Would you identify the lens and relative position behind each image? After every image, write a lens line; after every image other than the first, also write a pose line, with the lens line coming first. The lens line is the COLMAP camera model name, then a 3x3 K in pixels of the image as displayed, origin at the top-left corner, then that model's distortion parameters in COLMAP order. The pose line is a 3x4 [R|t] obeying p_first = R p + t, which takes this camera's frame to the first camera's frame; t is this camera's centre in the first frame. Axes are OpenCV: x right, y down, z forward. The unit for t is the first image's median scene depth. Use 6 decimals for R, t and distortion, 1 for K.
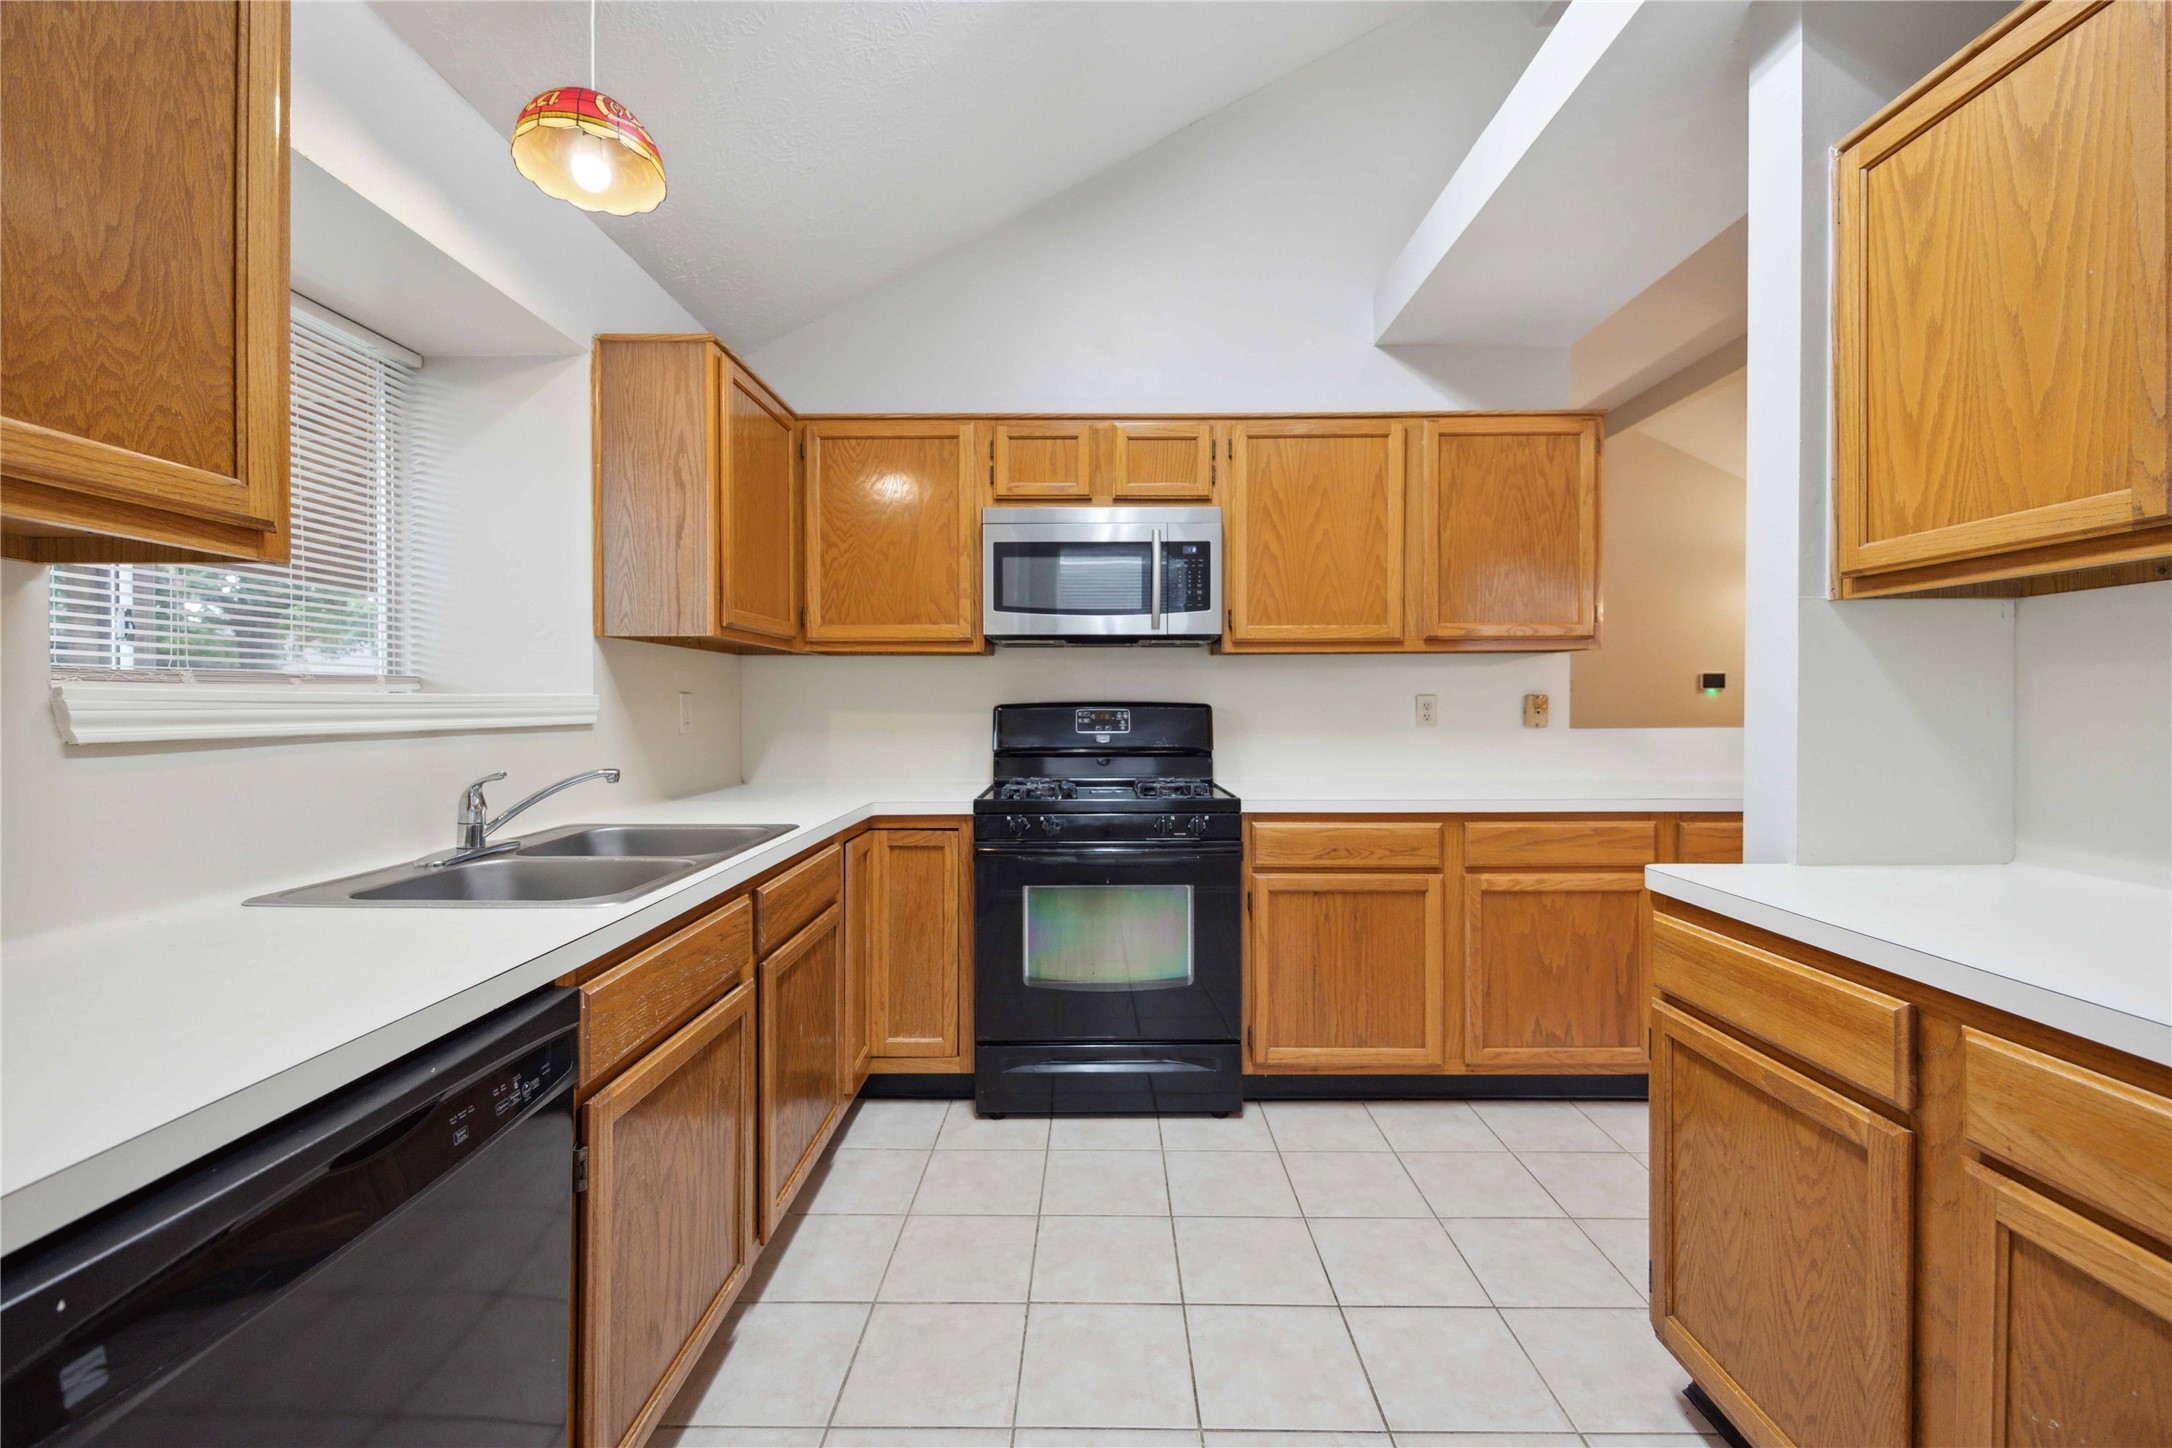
lens RADIAL K [[891.5, 0, 1086.5], [0, 891.5, 711.6], [0, 0, 1]] dist [-0.003447, -0.000624]
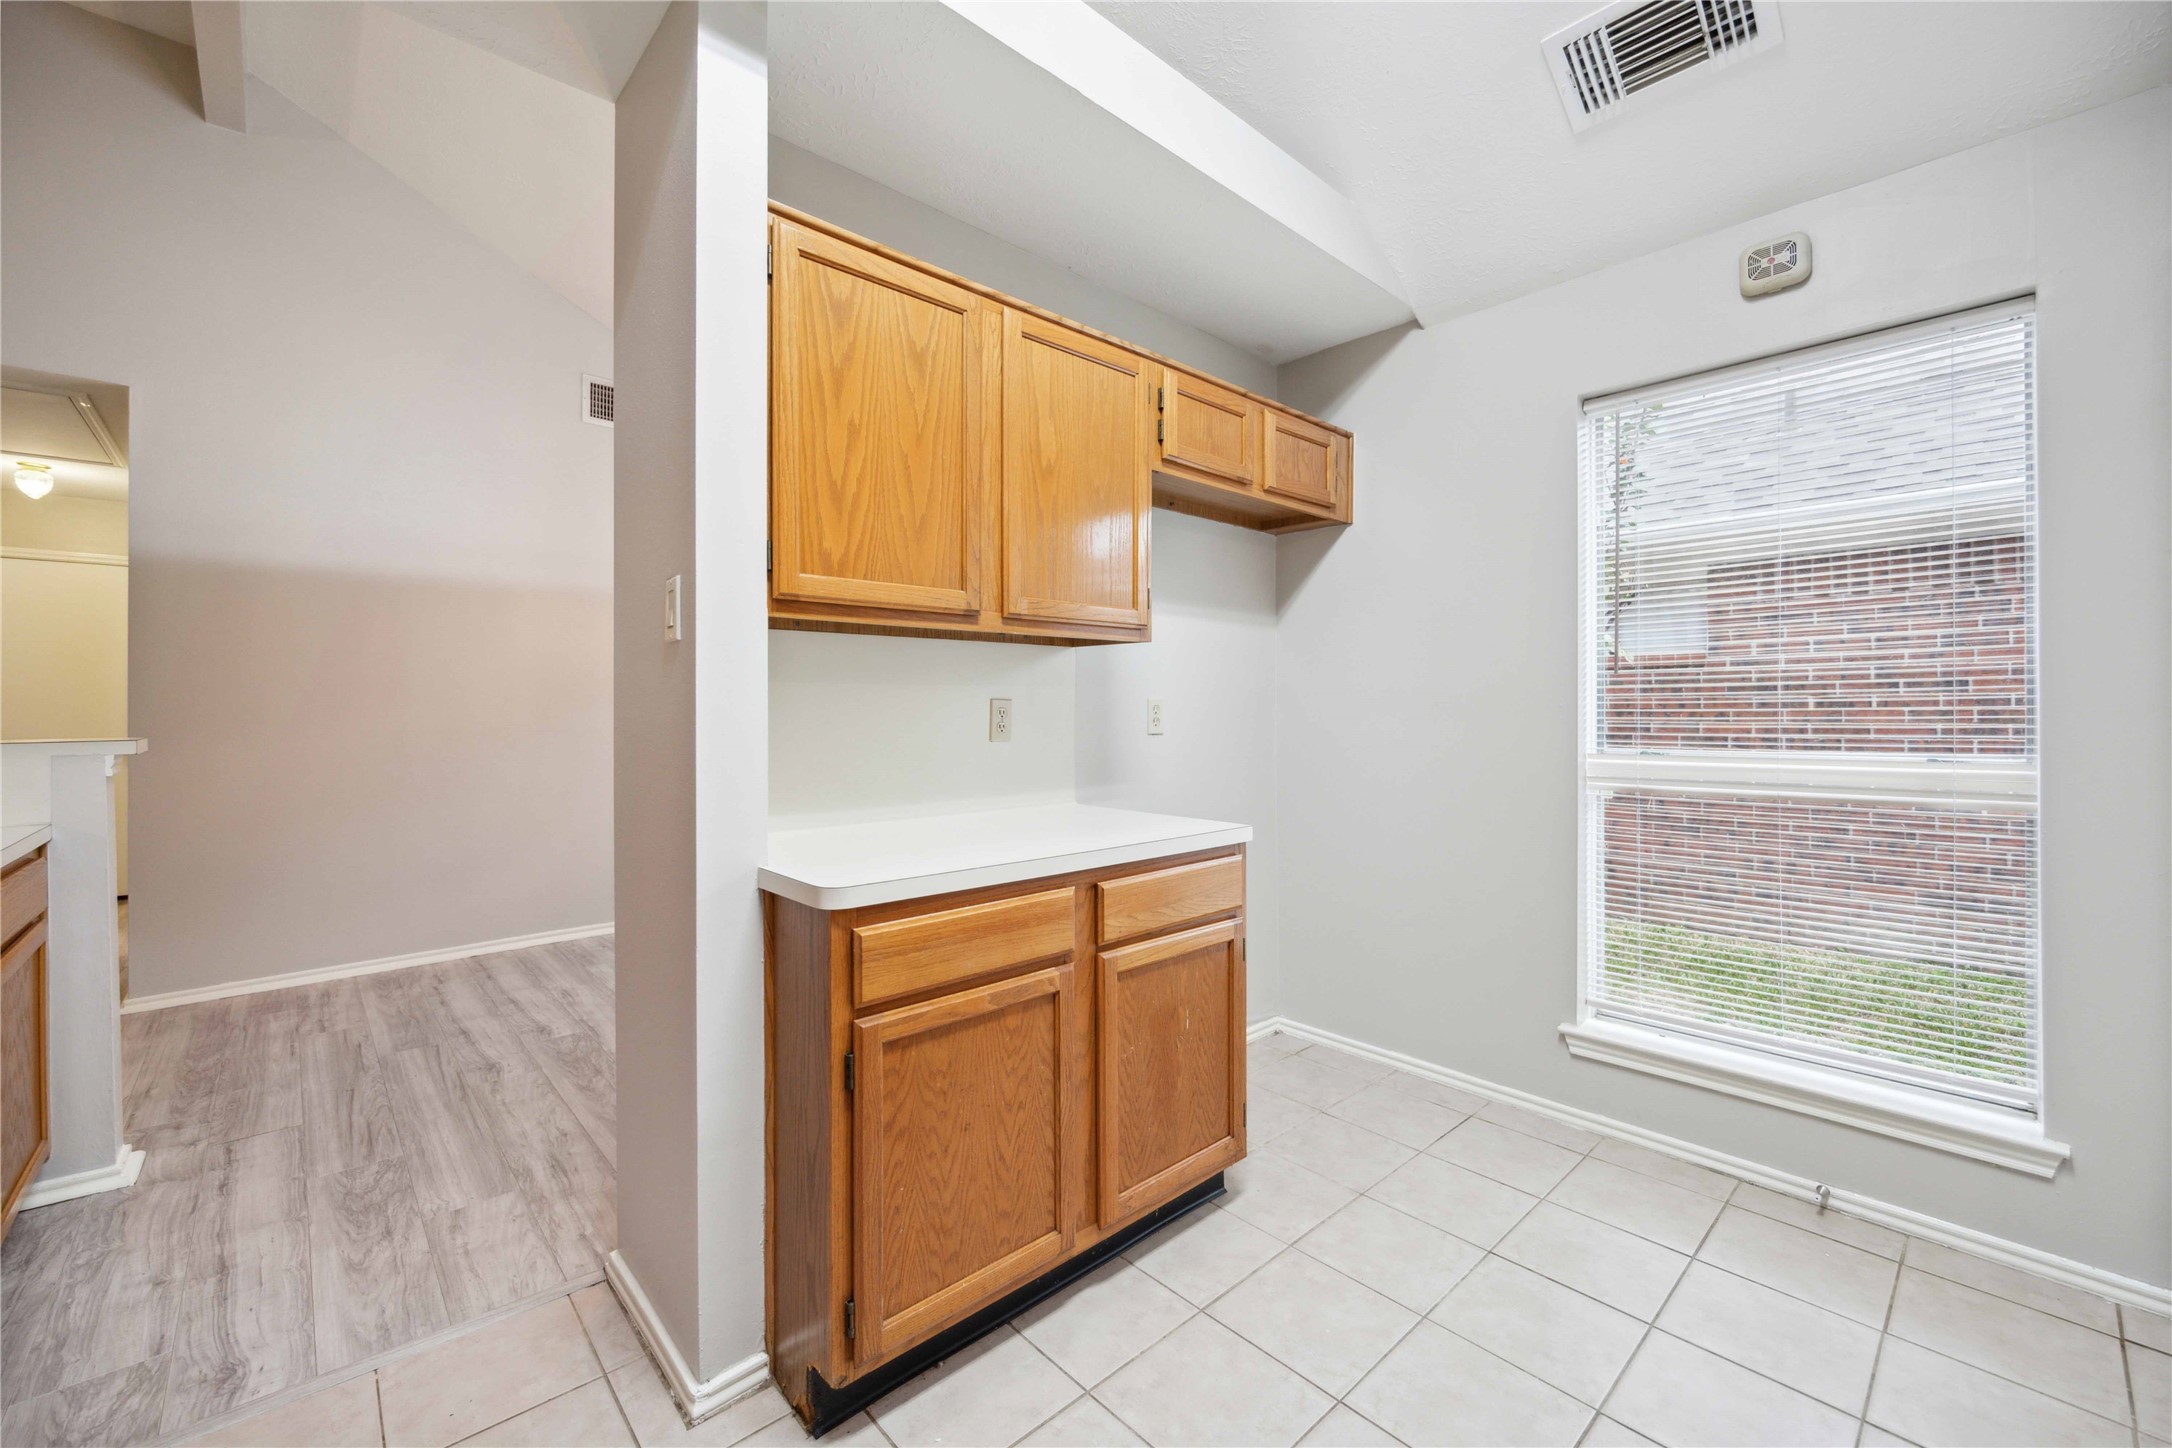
lens RADIAL K [[891.5, 0, 1094.6], [0, 891.5, 705.6], [0, 0, 1]] dist [-0.003447, -0.000624]
pose [[-0.696230, 0.004567, 0.717804, -0.250808], [0.008602, 0.999961, 0.001981, -0.015044], [-0.717767, 0.007554, -0.696242, 1.669280]]
